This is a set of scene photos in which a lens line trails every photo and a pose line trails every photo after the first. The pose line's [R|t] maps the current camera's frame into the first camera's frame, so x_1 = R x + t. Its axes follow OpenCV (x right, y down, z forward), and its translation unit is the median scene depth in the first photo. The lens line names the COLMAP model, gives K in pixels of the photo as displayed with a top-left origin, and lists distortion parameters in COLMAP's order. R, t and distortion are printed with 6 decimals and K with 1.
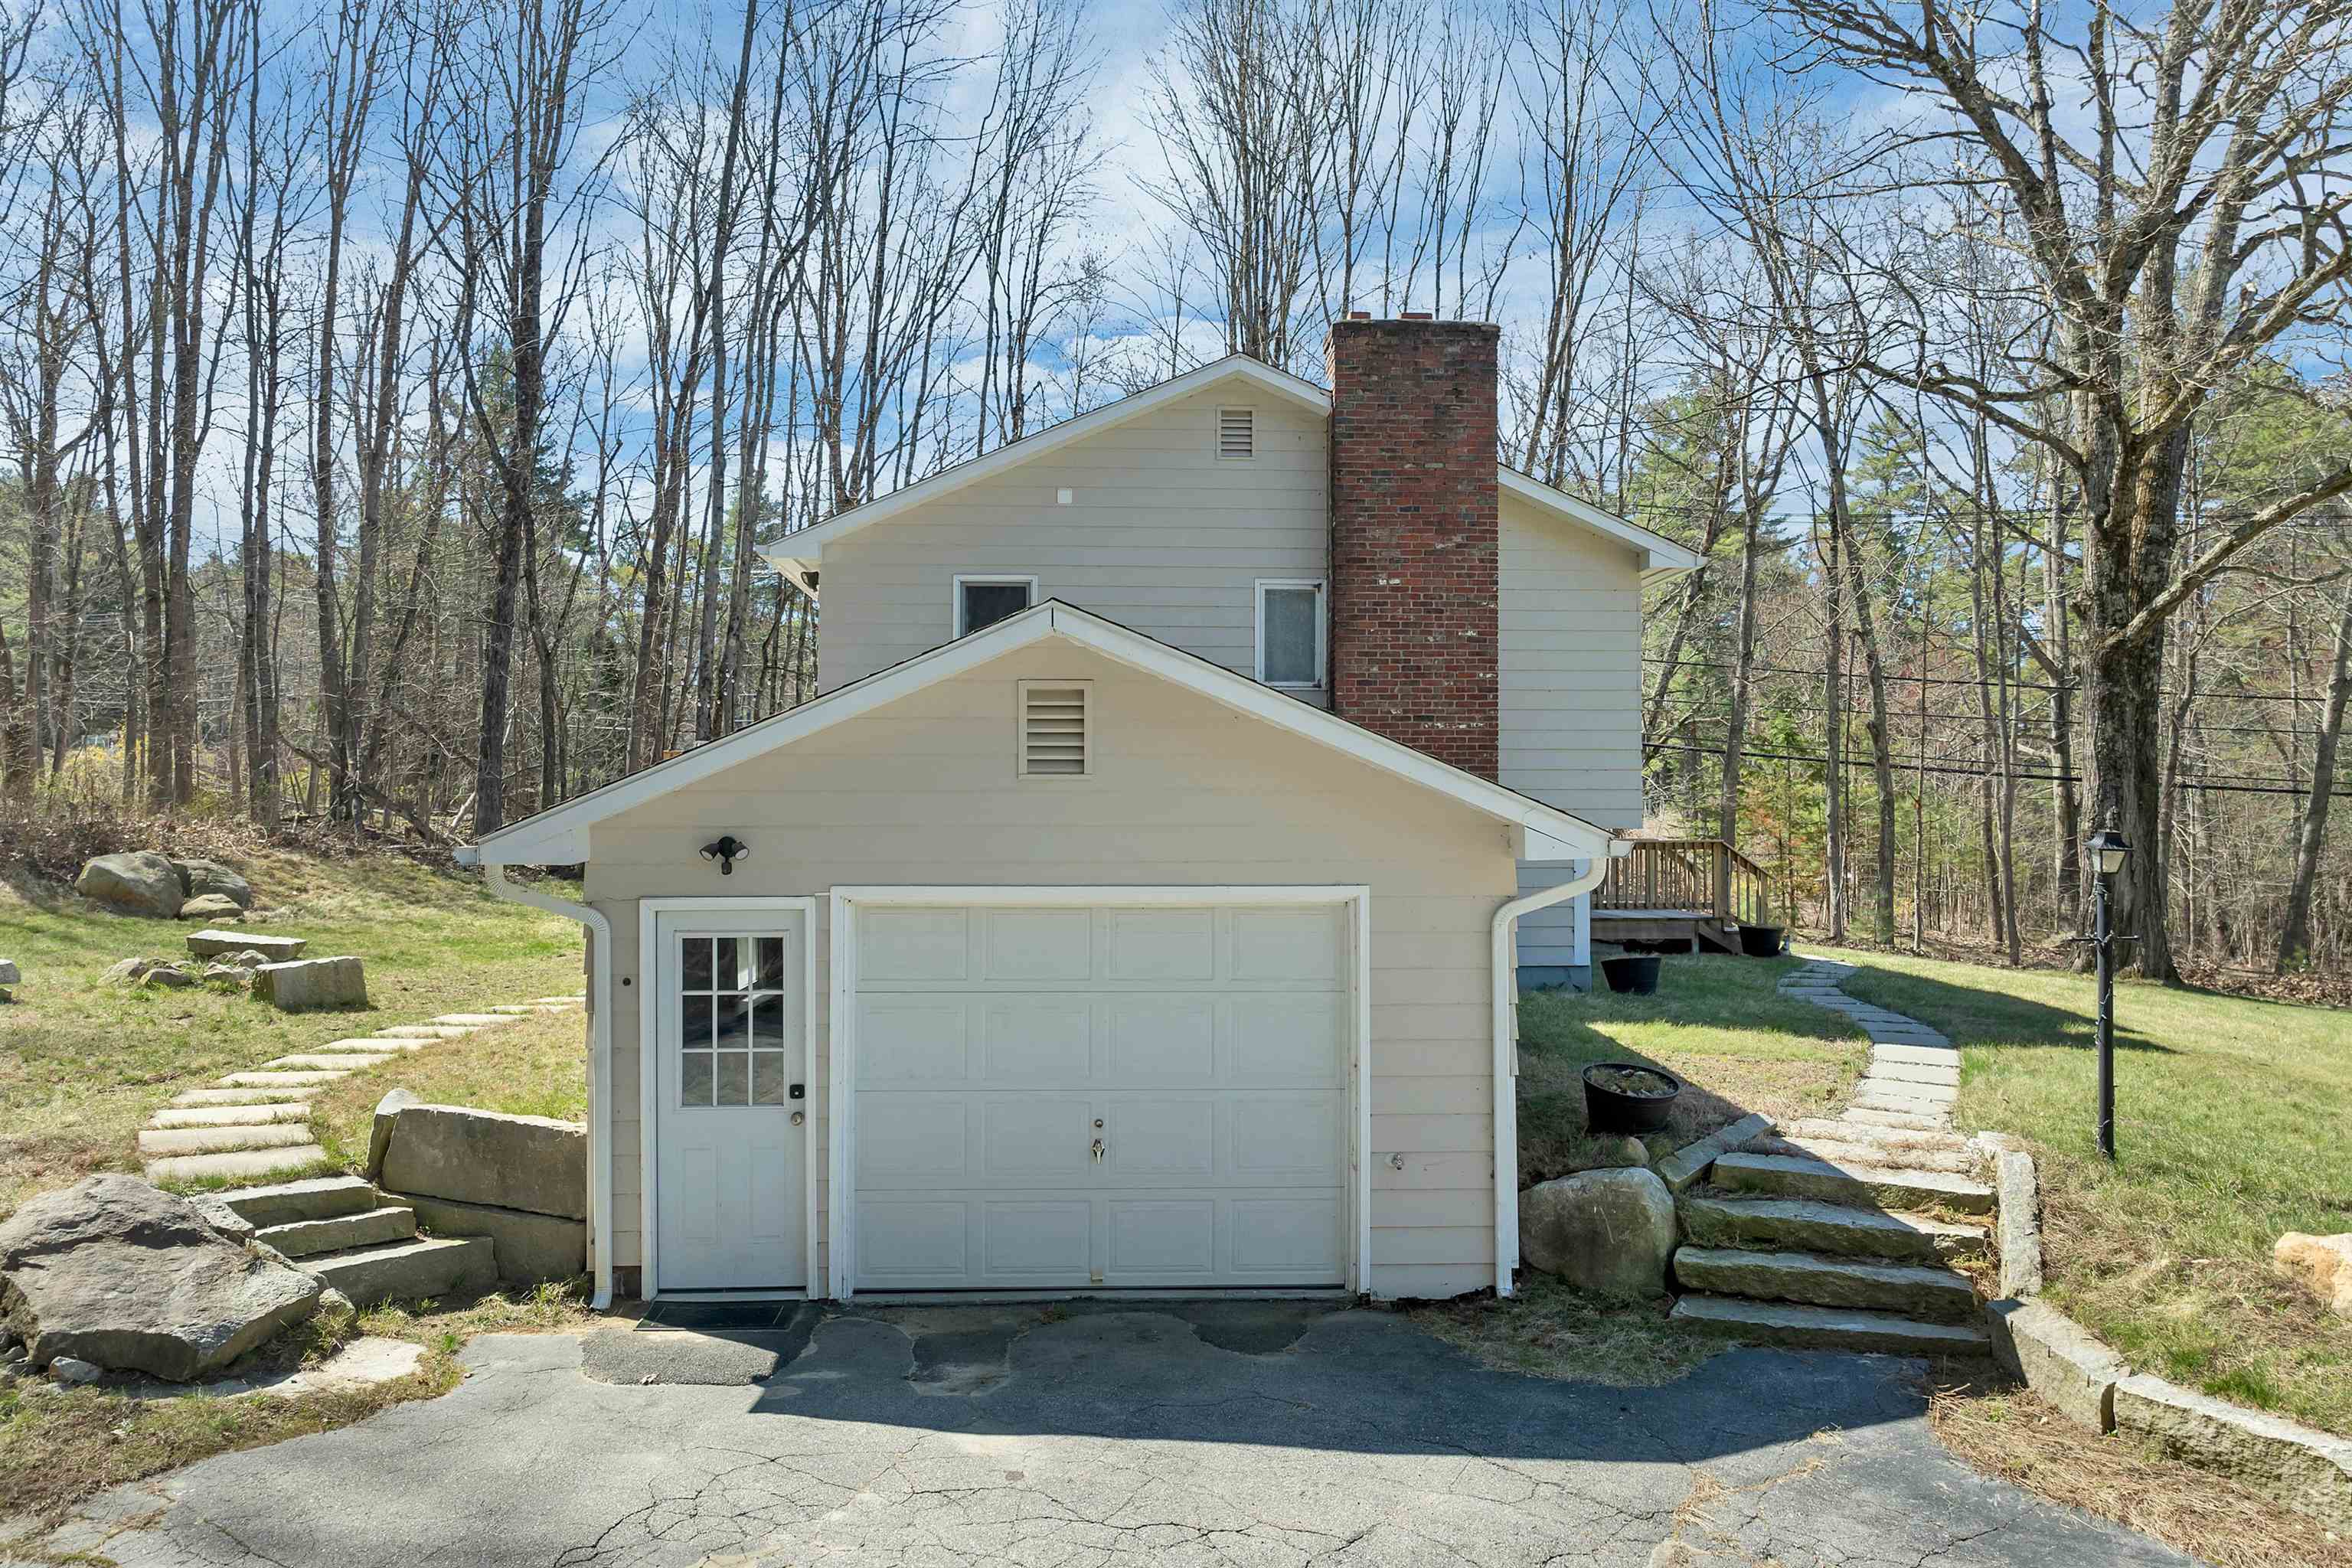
lens RADIAL K [[1699.5, 0, 1176.0], [0, 1699.5, 784.0], [0, 0, 1]] dist [-0.030567, -0.008813]
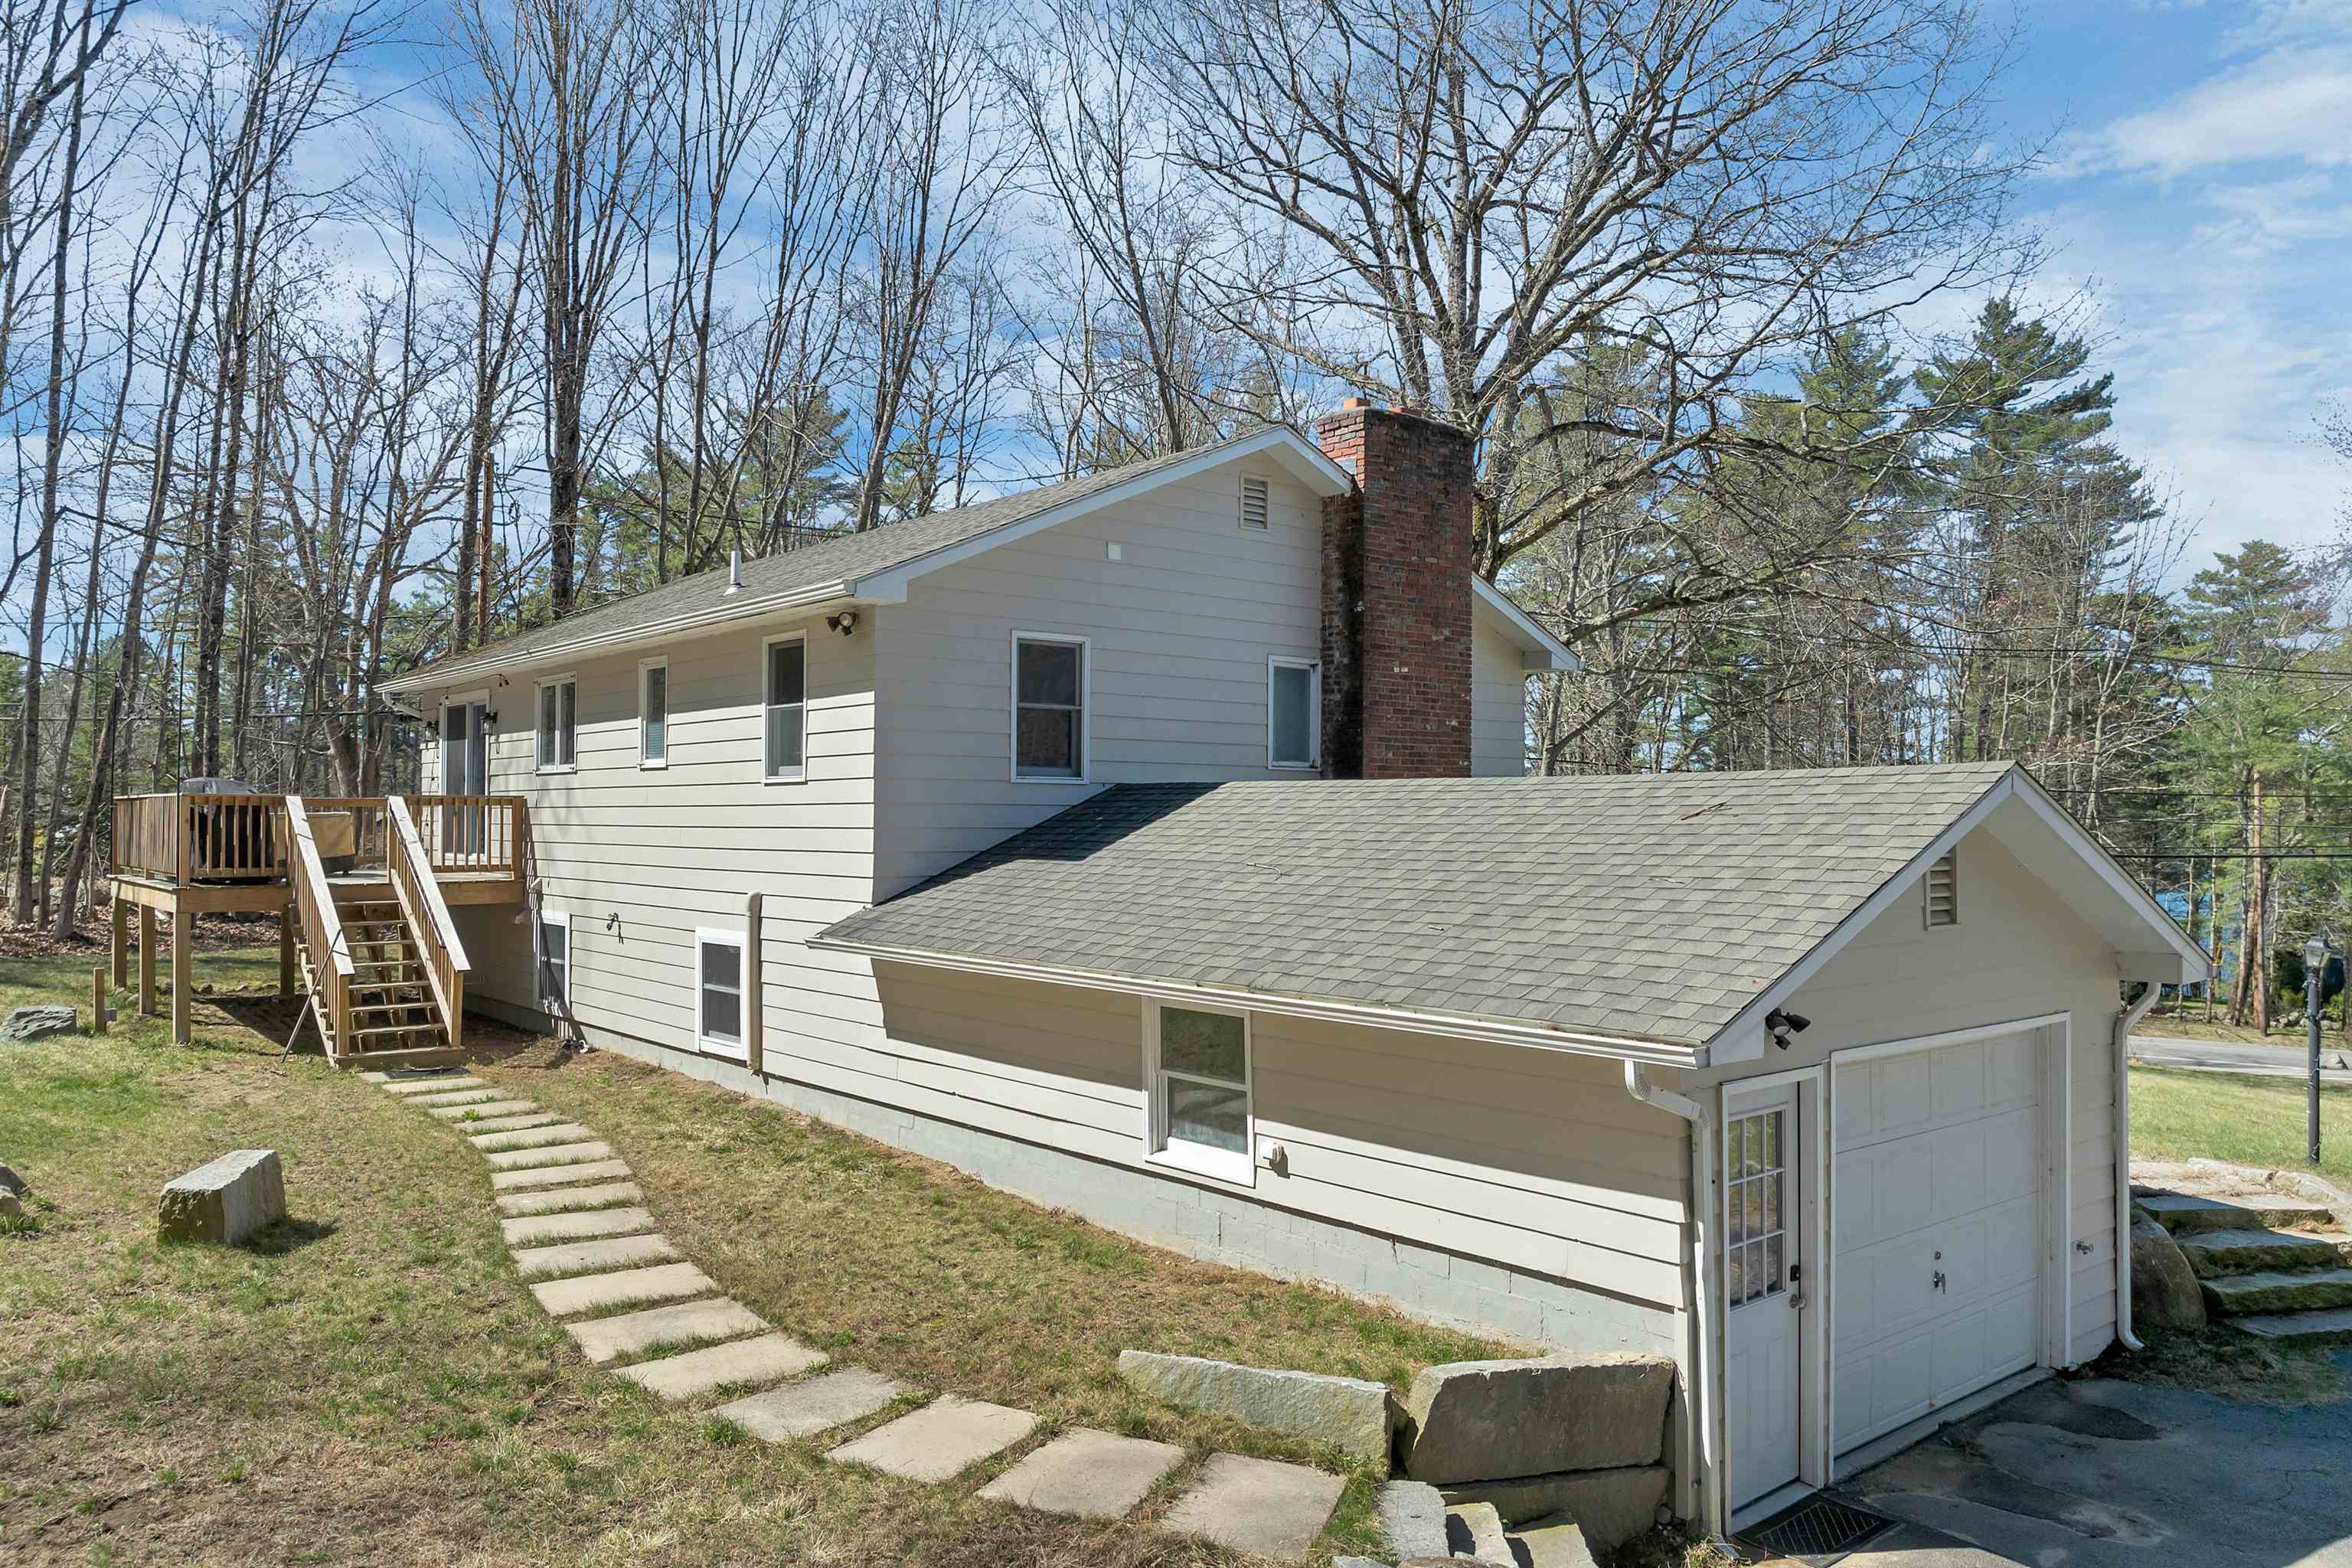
lens RADIAL K [[1699.5, 0, 1176.0], [0, 1699.5, 784.0], [0, 0, 1]] dist [-0.030567, -0.008813]
pose [[0.798390, 0.016667, 0.601911, -1.060272], [-0.019739, 0.999804, -0.001503, -0.080717], [-0.601818, -0.010681, 0.798562, 0.459399]]
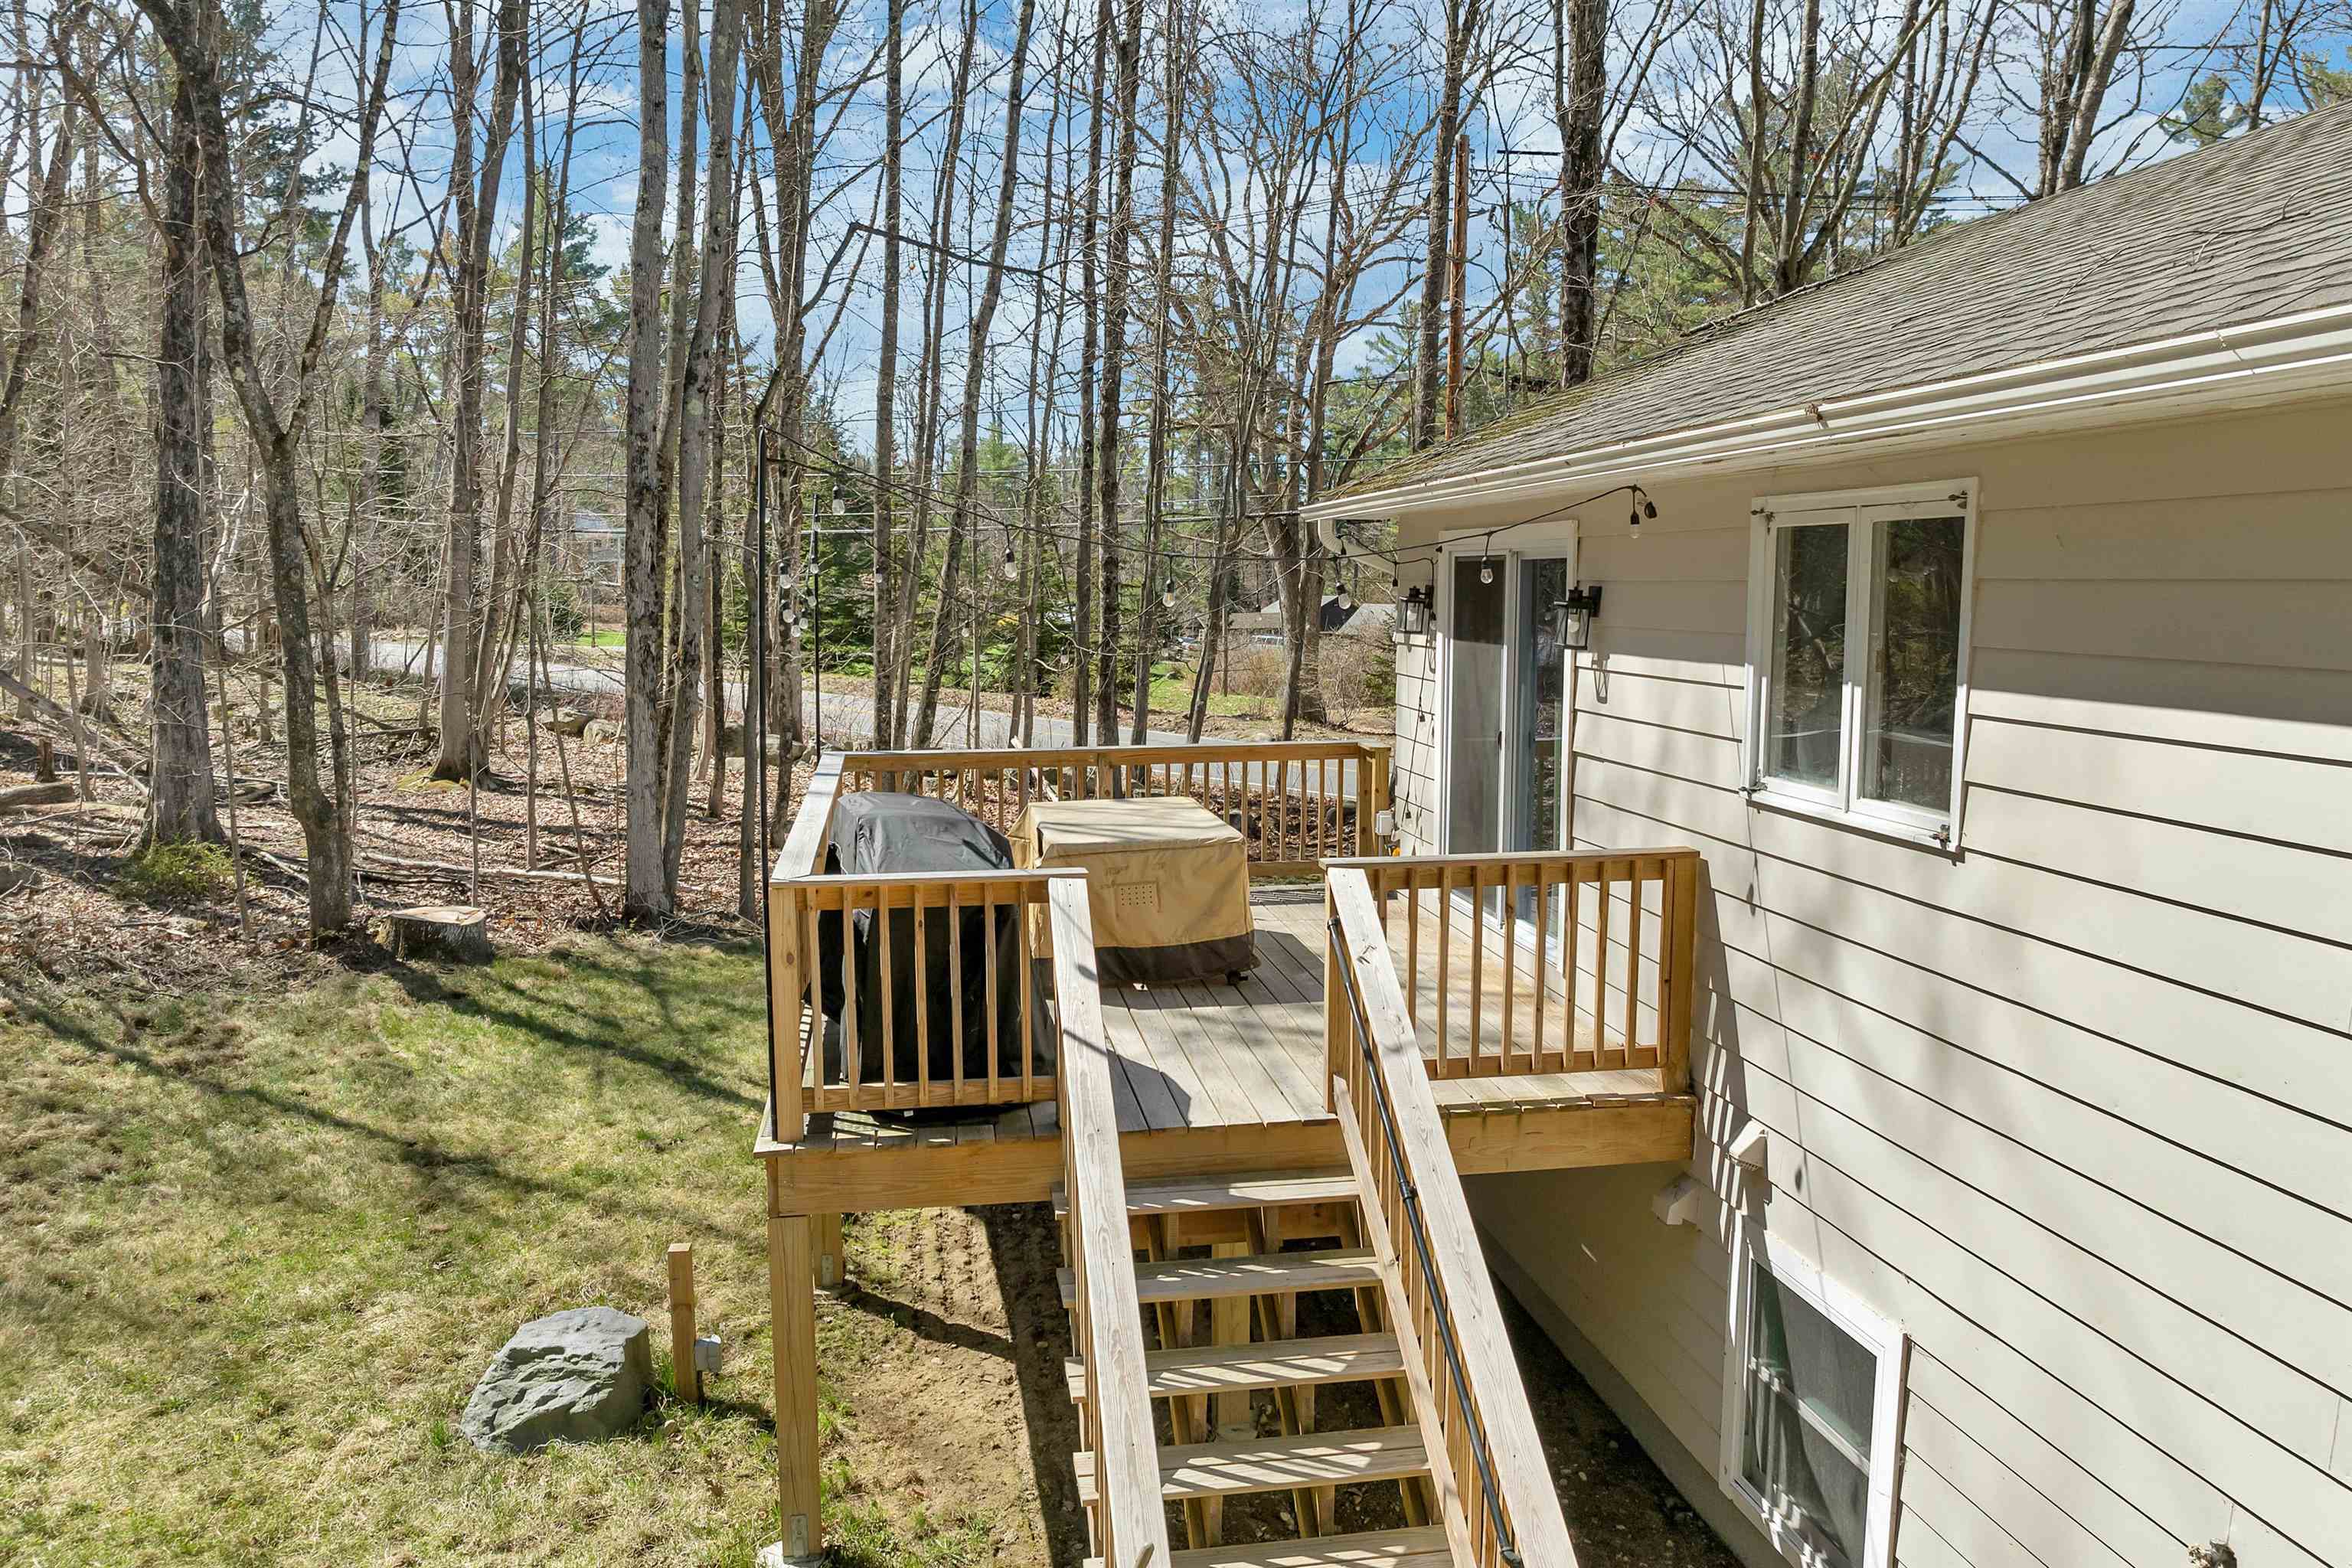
lens RADIAL K [[1699.5, 0, 1176.0], [0, 1699.5, 784.0], [0, 0, 1]] dist [-0.030567, -0.008813]
pose [[0.993158, -0.014051, 0.115933, -0.729495], [-0.002634, 0.989787, 0.142530, -0.184642], [-0.116752, -0.141860, 0.982977, 2.008931]]
